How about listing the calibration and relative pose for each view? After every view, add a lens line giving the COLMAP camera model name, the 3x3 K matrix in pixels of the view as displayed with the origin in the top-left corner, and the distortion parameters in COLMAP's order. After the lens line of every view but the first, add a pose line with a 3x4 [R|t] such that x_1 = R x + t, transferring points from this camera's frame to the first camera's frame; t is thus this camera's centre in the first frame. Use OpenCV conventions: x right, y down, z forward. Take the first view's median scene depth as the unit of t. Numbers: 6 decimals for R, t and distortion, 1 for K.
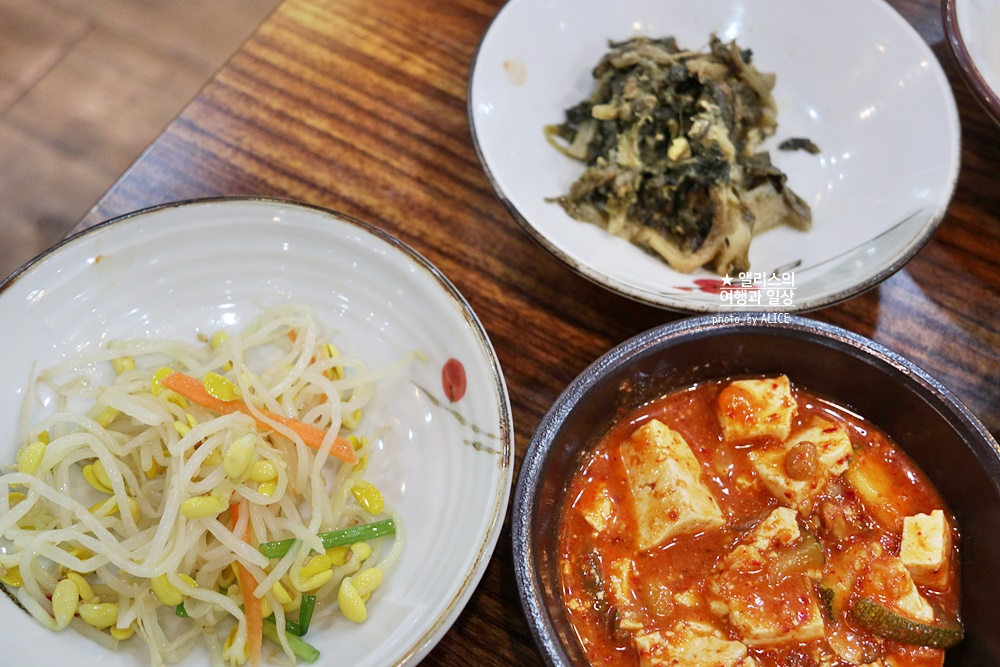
lens RADIAL K [[1138.1, 0, 500.0], [0, 1138.1, 333.5], [0, 0, 1]] dist [0.020490, 0.007397]
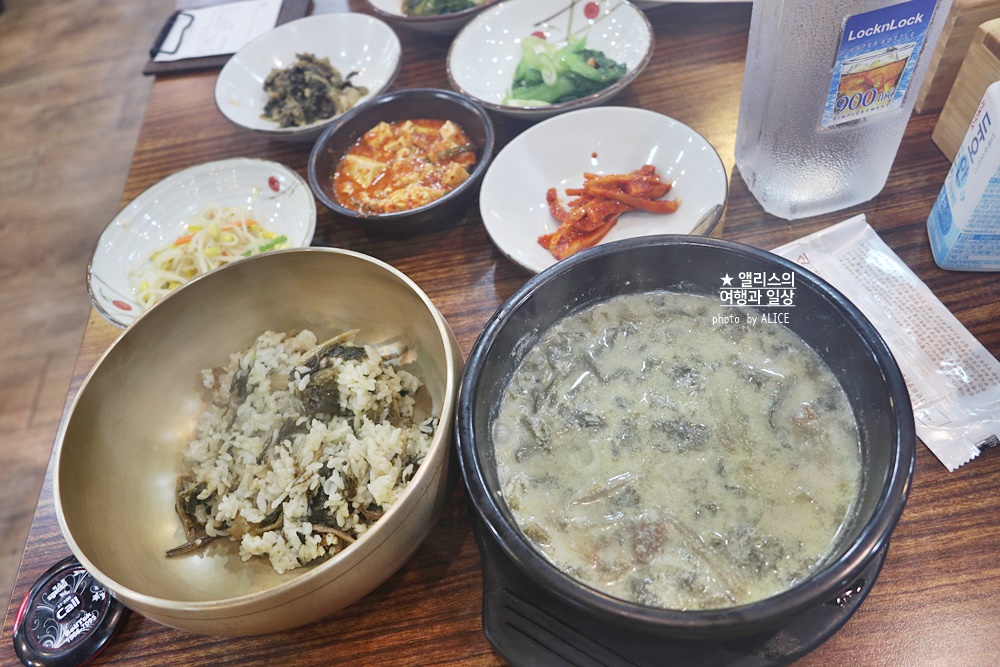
lens RADIAL K [[715.9, 0, 500.0], [0, 715.9, 333.5], [0, 0, 1]] dist [0.004259, -0.001447]
pose [[0.793147, -0.570486, 0.213221, -0.163442], [0.592664, 0.803602, -0.054525, 0.662842], [-0.140239, 0.169614, 0.975481, -0.570309]]
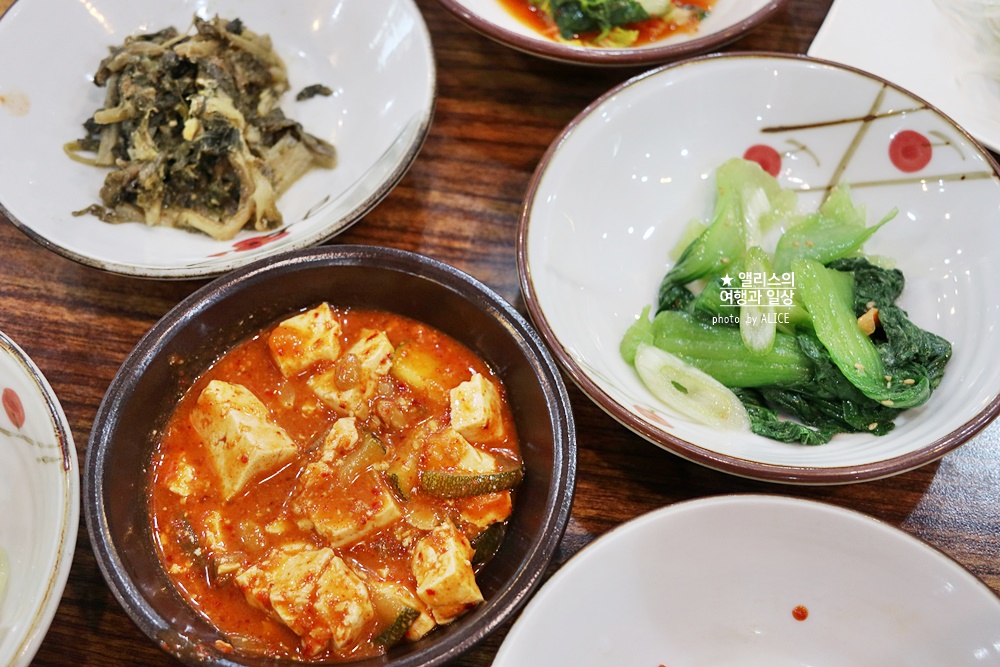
lens RADIAL K [[1138.1, 0, 500.0], [0, 1138.1, 333.5], [0, 0, 1]] dist [0.020490, 0.007397]
pose [[0.936575, -0.320141, 0.142606, 0.231847], [0.317692, 0.947339, 0.040252, 0.070965], [-0.147982, 0.007606, 0.988961, -0.091382]]
